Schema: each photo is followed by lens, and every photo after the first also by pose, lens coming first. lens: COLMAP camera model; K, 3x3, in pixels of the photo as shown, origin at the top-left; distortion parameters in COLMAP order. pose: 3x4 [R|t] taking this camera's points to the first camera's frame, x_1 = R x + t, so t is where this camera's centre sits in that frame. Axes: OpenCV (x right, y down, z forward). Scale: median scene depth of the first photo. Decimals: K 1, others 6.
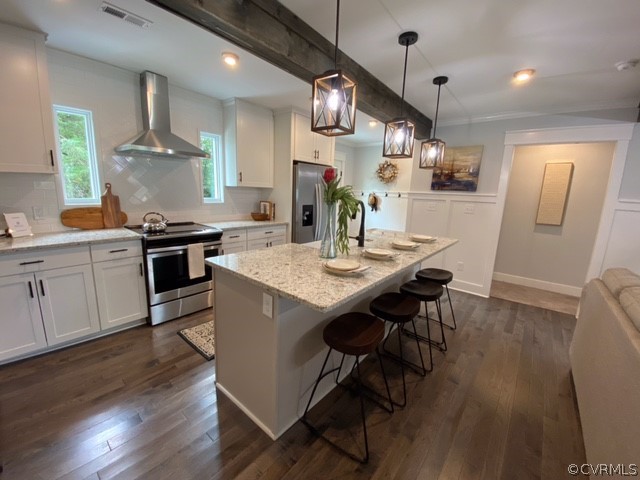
lens RADIAL K [[261.6, 0, 320.0], [0, 261.6, 240.0], [0, 0, 1]] dist [-0.000560, -0.000091]
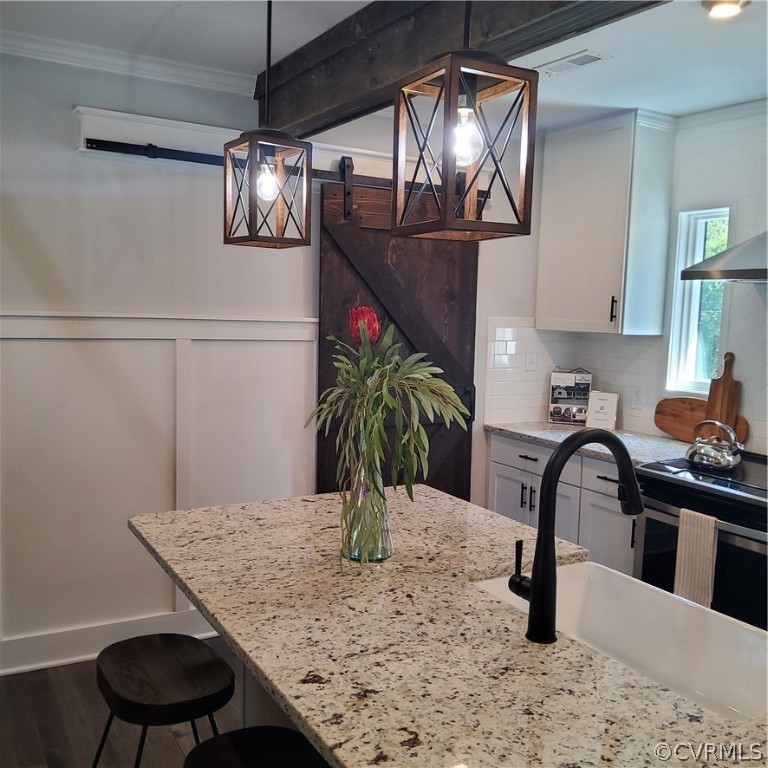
lens RADIAL K [[772.4, 0, 384.2], [0, 772.4, 391.0], [0, 0, 1]] dist [0.129490, -0.236903]
pose [[-0.332325, 0.059378, -0.941294, 0.854557], [-0.222931, 0.964792, 0.139566, -0.253009], [0.916439, 0.256226, -0.307388, 1.068419]]
